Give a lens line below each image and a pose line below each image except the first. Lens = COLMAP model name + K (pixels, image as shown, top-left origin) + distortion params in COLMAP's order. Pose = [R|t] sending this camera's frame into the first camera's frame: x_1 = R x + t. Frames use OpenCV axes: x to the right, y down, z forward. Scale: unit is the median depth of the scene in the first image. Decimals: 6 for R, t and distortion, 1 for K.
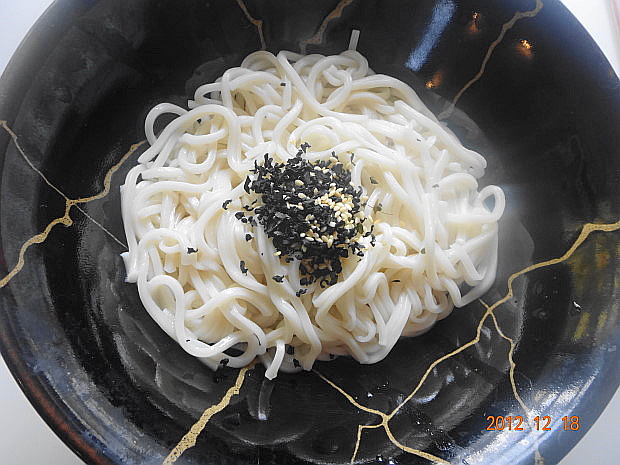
lens RADIAL K [[467.0, 0, 310.0], [0, 467.0, 232.5], [0, 0, 1]] dist [0.000896, 0.001802]
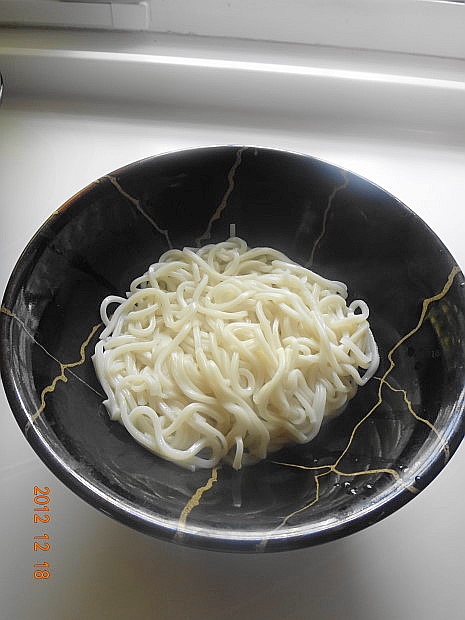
lens RADIAL K [[467.0, 0, 232.5], [0, 467.0, 310.0], [0, 0, 1]] dist [0.000896, 0.001802]
pose [[0.968857, -0.223490, 0.106626, -0.125275], [0.245790, 0.920257, -0.304490, 0.275593], [-0.030073, 0.321215, 0.946529, -0.302991]]
